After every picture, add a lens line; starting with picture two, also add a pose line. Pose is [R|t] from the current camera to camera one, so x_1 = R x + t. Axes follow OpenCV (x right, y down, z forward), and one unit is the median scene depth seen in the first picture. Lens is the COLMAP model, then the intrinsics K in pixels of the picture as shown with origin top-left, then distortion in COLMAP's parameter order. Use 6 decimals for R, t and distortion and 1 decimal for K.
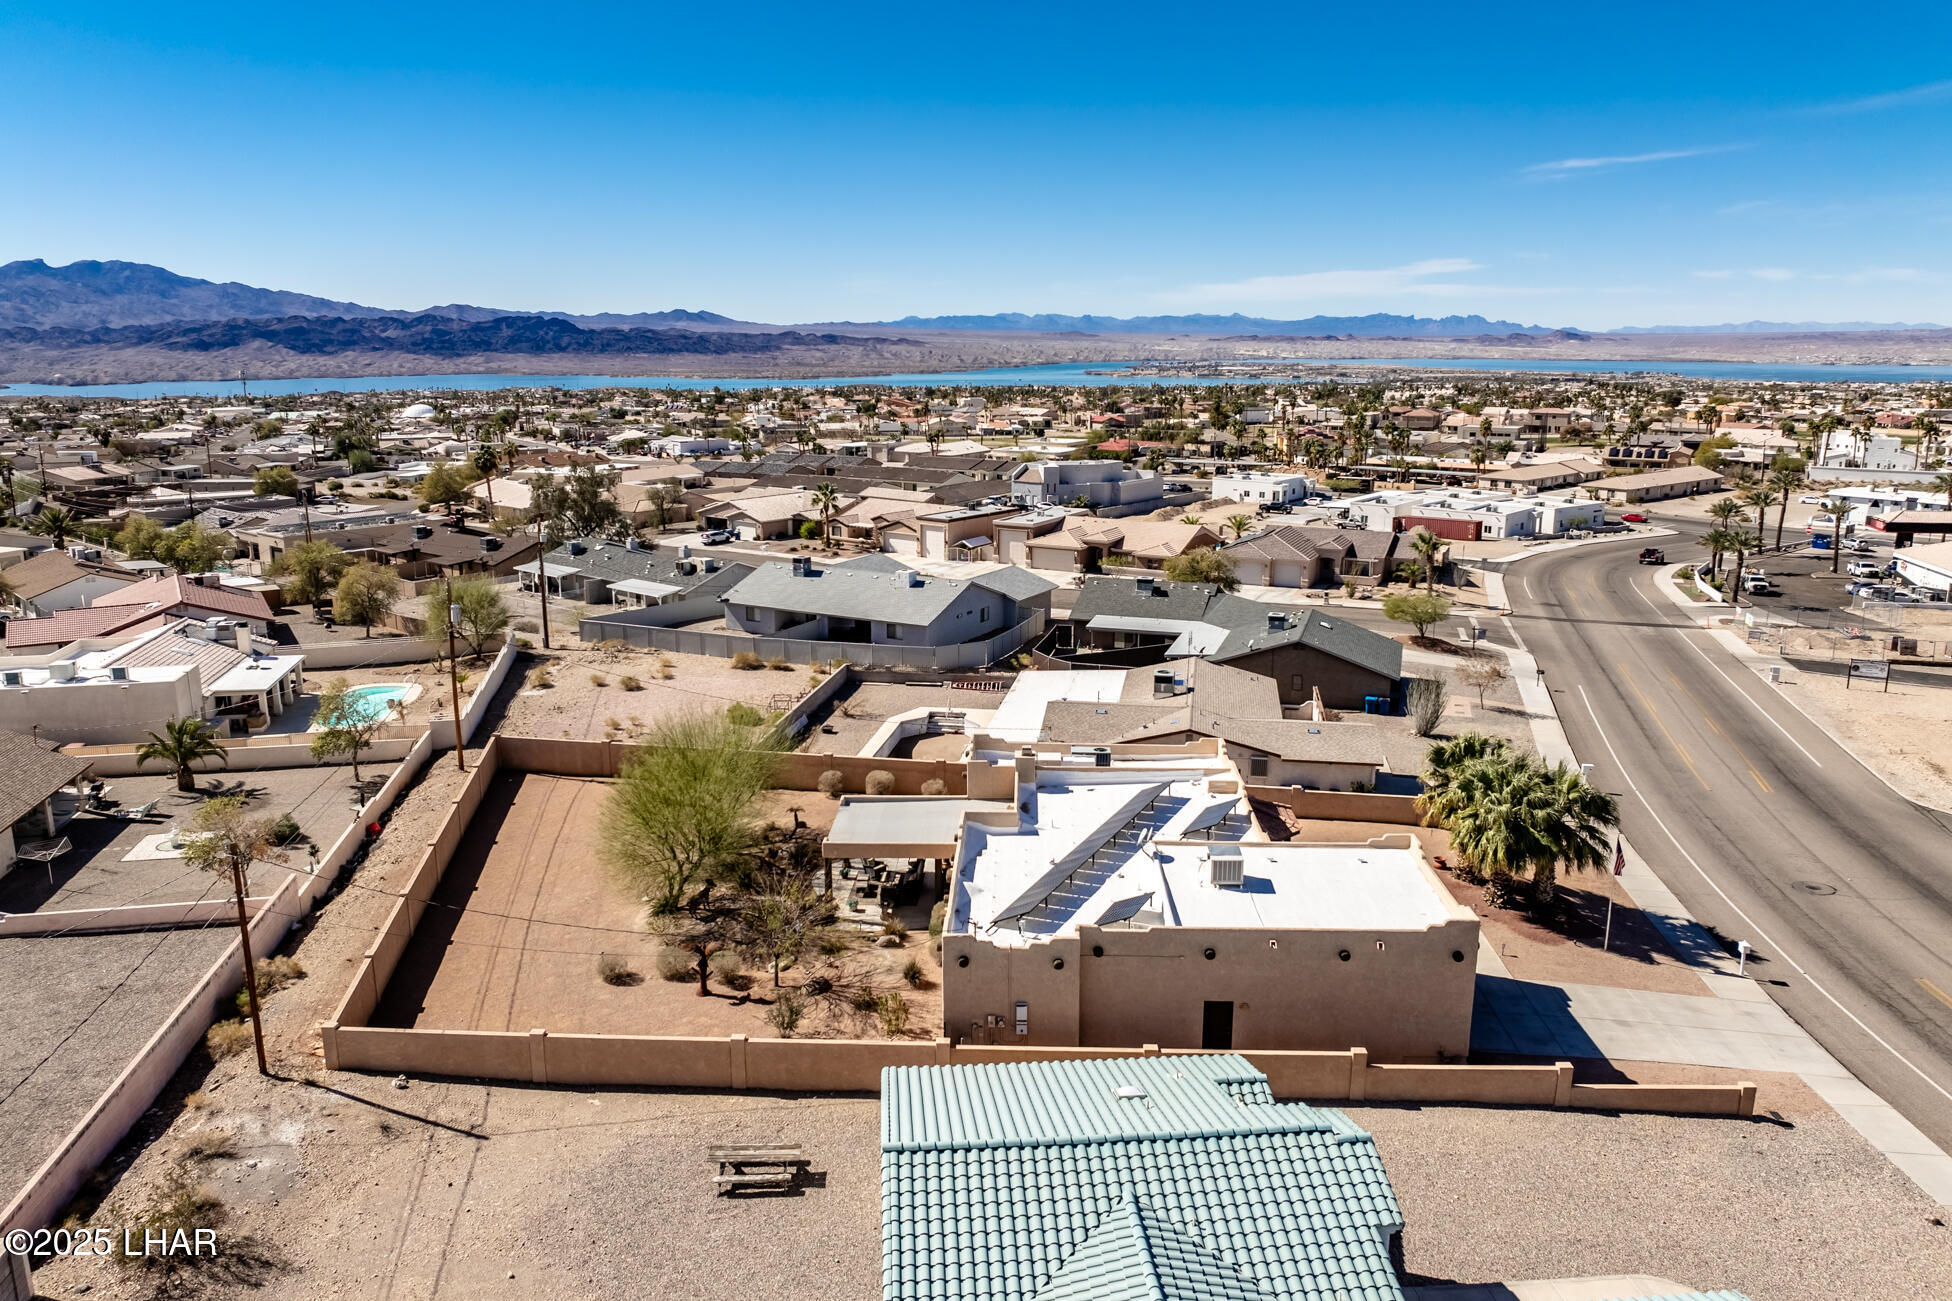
lens RADIAL K [[1374.7, 0, 980.4], [0, 1374.7, 627.6], [0, 0, 1]] dist [-0.037283, -0.001461]
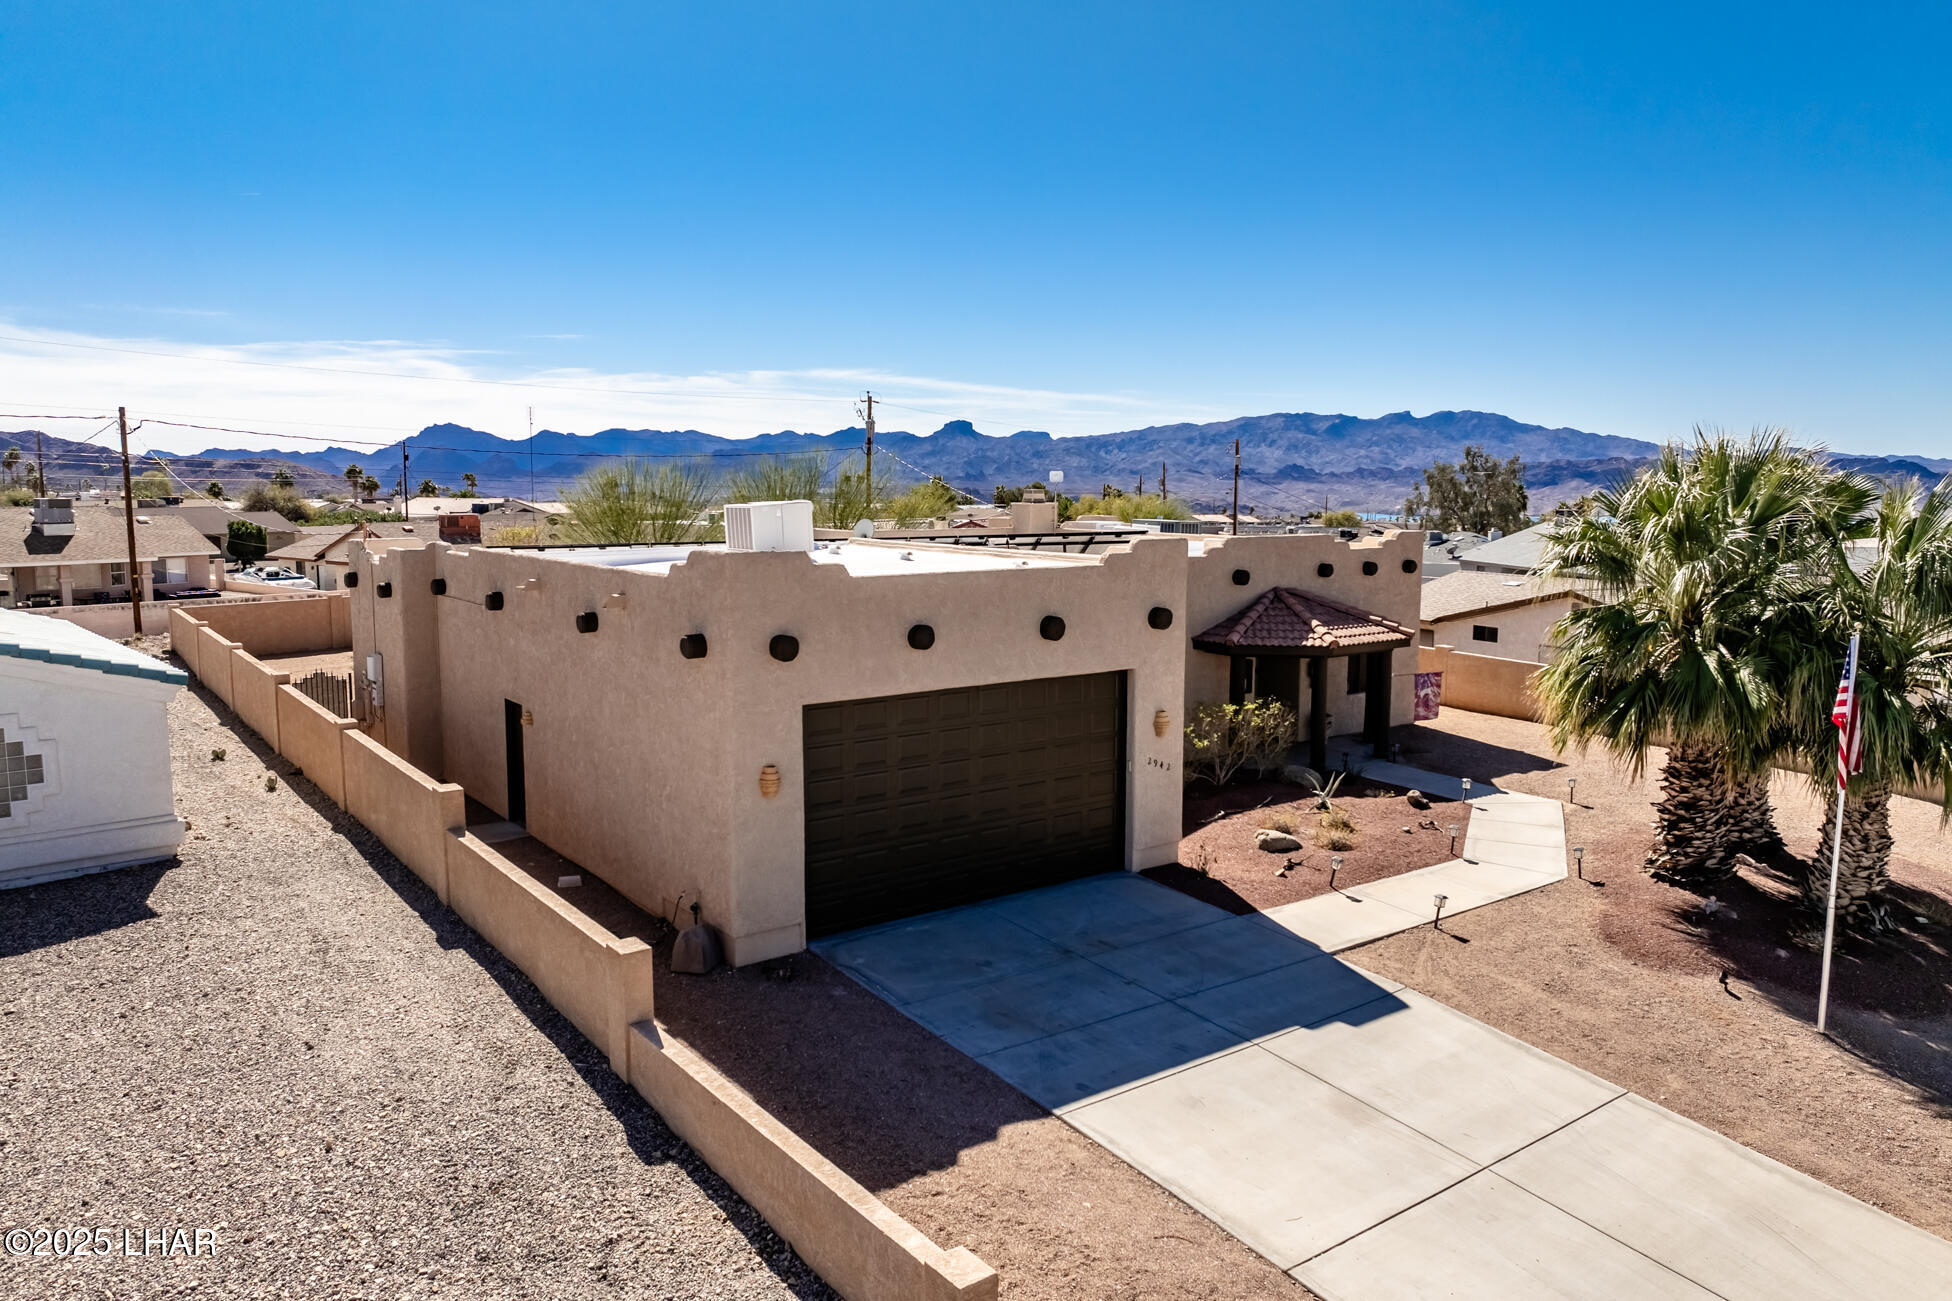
lens RADIAL K [[1374.7, 0, 980.4], [0, 1374.7, 627.6], [0, 0, 1]] dist [-0.037283, -0.001461]
pose [[0.626434, 0.082976, -0.775046, 0.188711], [-0.162157, 0.986437, -0.025456, 0.062110], [0.762421, 0.141626, 0.631392, 0.218492]]
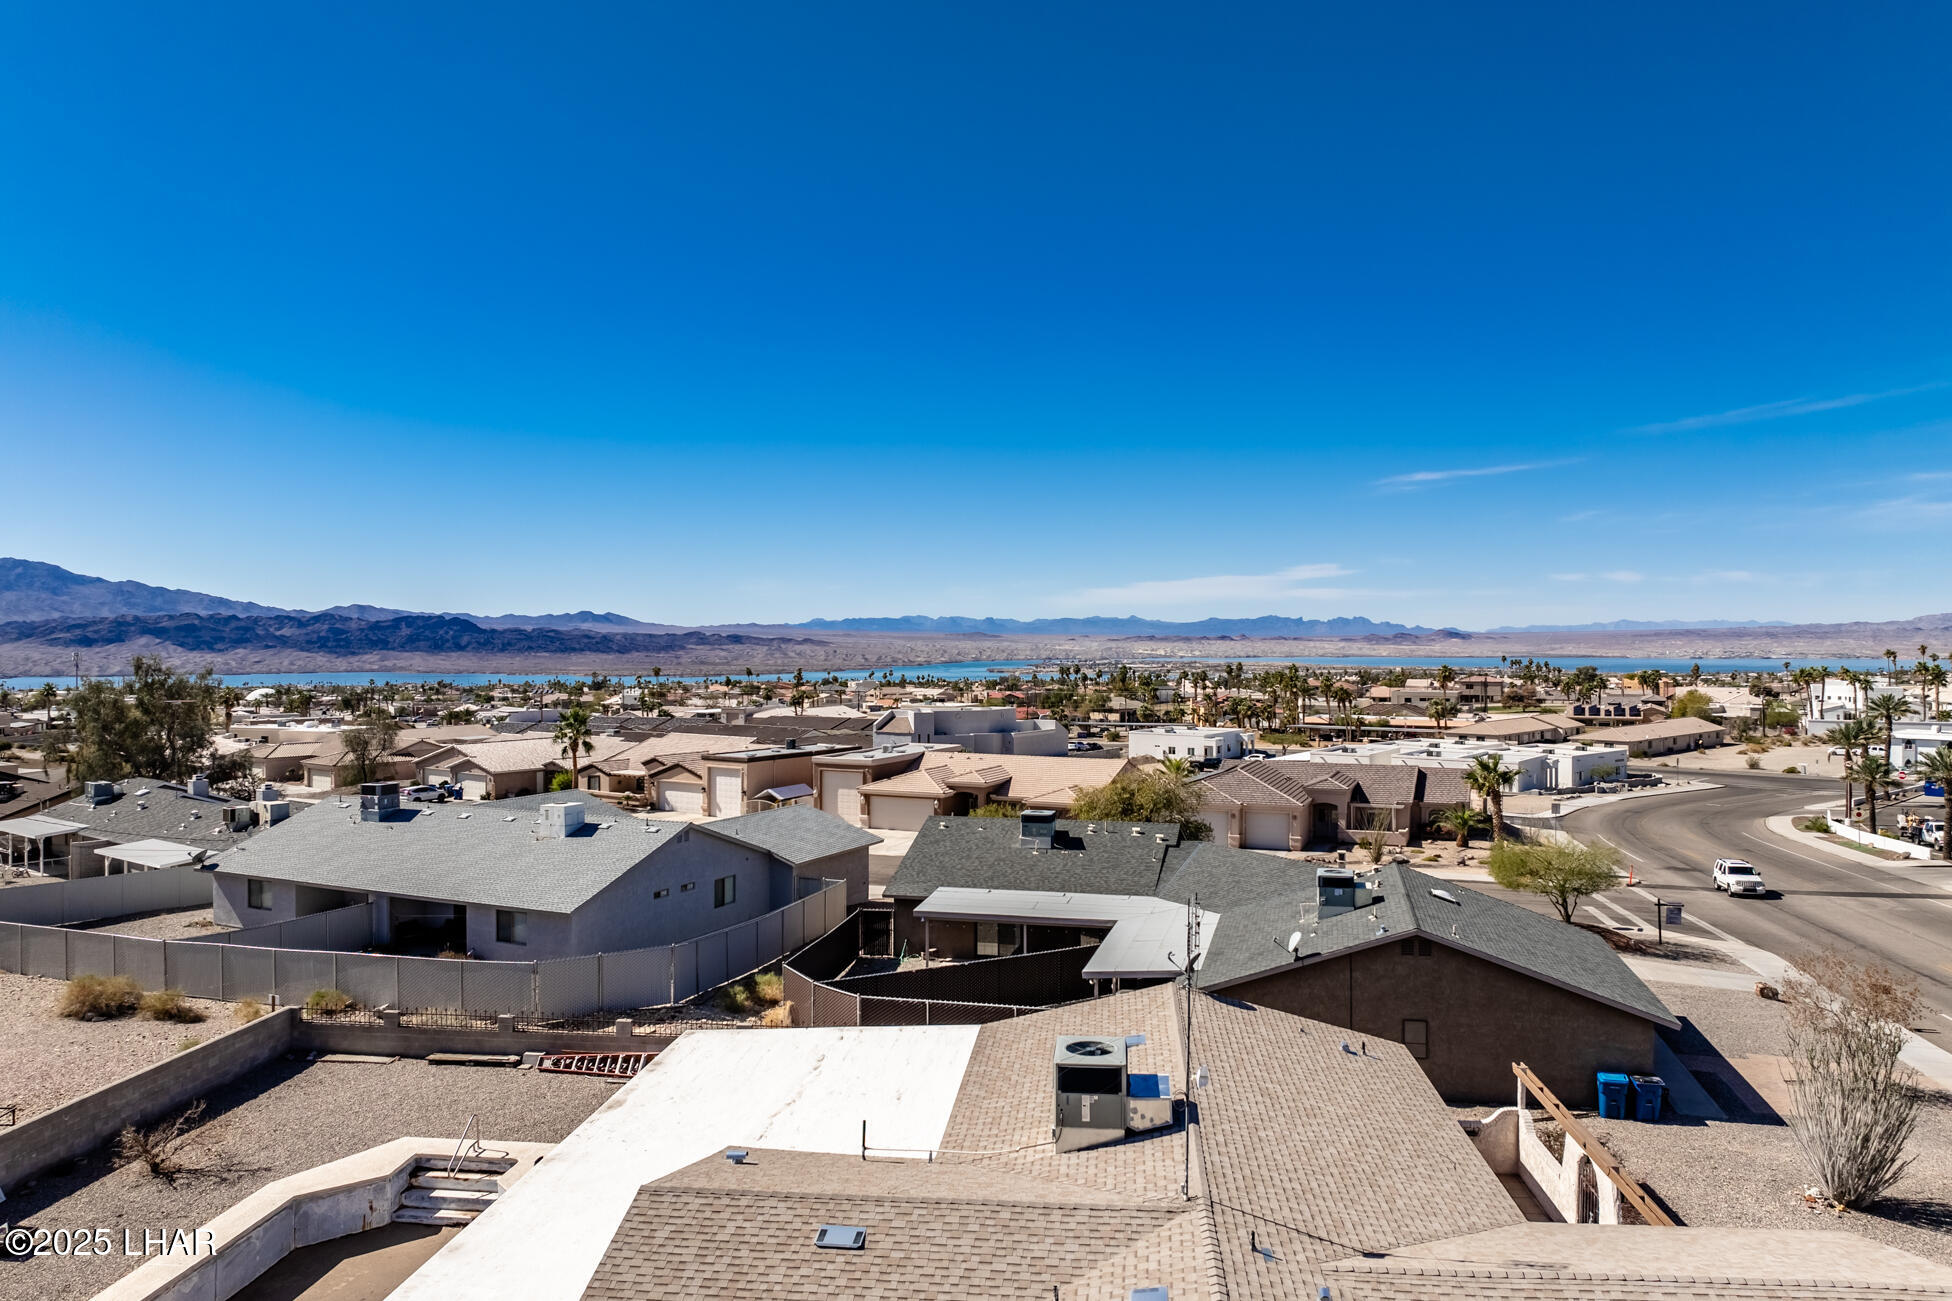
lens RADIAL K [[1373.9, 0, 982.3], [0, 1373.9, 618.0], [0, 0, 1]] dist [-0.037900, 0.000165]
pose [[0.997517, 0.000582, 0.070421, 0.045313], [0.015063, 0.975058, -0.221439, 0.003895], [-0.068793, 0.221950, 0.972628, 0.349715]]
